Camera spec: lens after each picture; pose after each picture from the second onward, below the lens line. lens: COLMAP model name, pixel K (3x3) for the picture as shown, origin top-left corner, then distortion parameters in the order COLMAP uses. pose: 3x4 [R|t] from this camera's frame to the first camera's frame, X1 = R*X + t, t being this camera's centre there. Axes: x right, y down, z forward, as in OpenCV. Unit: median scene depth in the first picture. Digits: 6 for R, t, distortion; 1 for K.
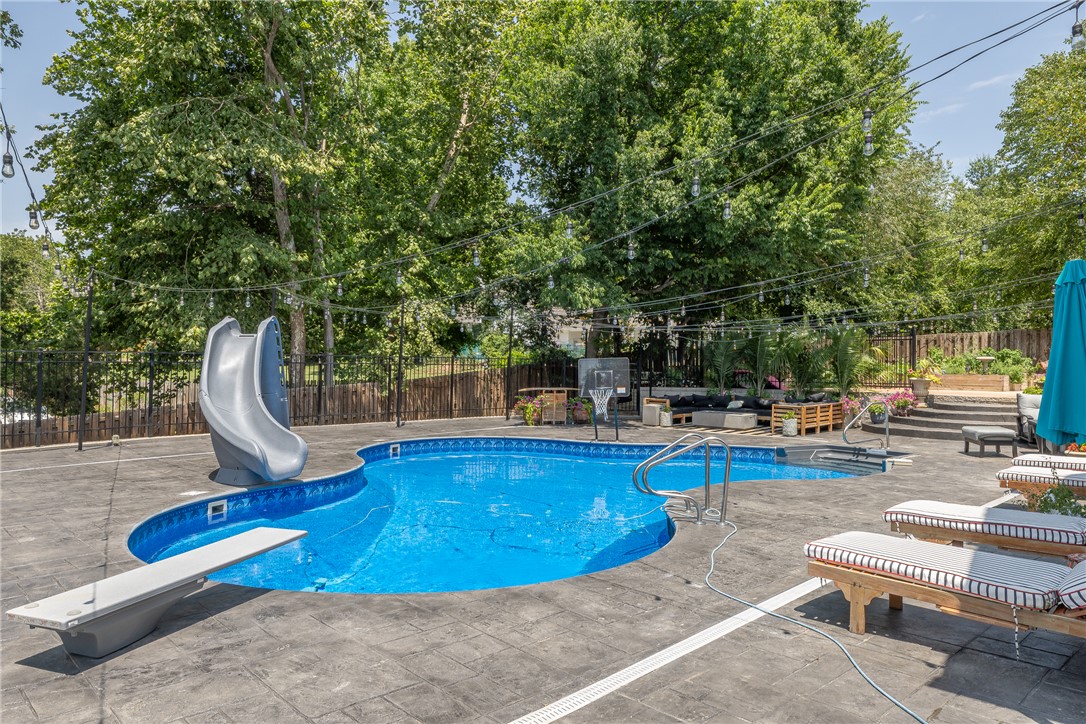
lens RADIAL K [[725.6, 0, 544.8], [0, 725.6, 364.8], [0, 0, 1]] dist [-0.004059, -0.001734]
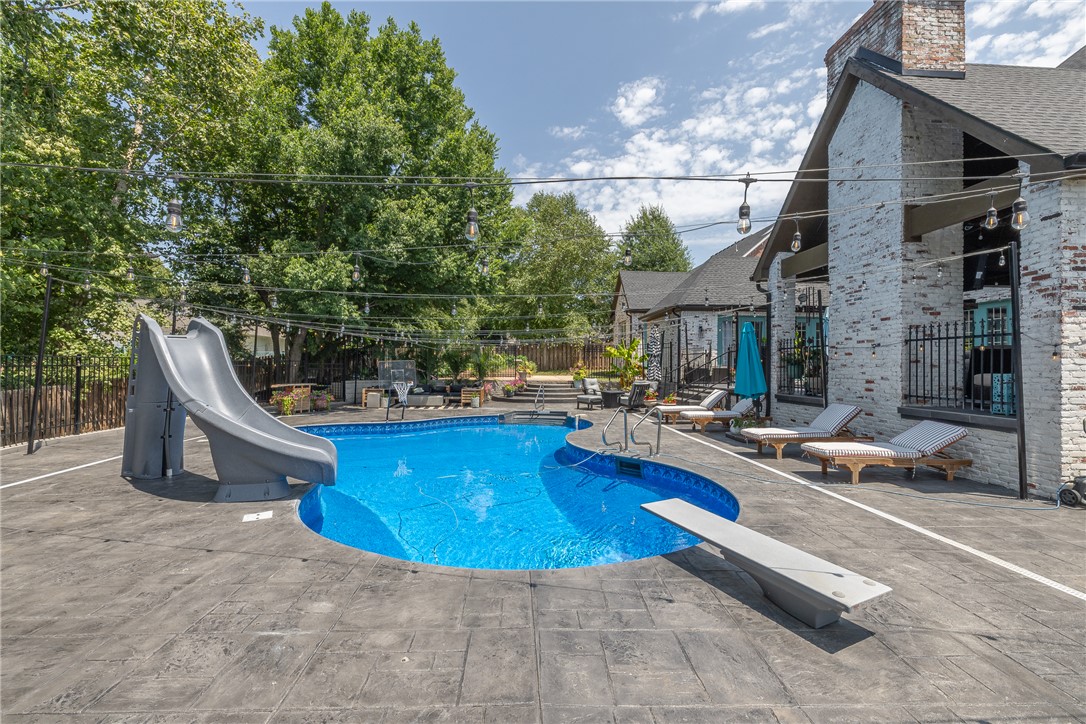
lens RADIAL K [[456.8, 0, 541.1], [0, 456.8, 355.0], [0, 0, 1]] dist [-0.002438, -0.000483]
pose [[0.687271, 0.010013, 0.726333, -0.392564], [0.002491, 0.999867, -0.016141, -0.006138], [-0.726397, 0.012902, 0.687154, 0.215962]]
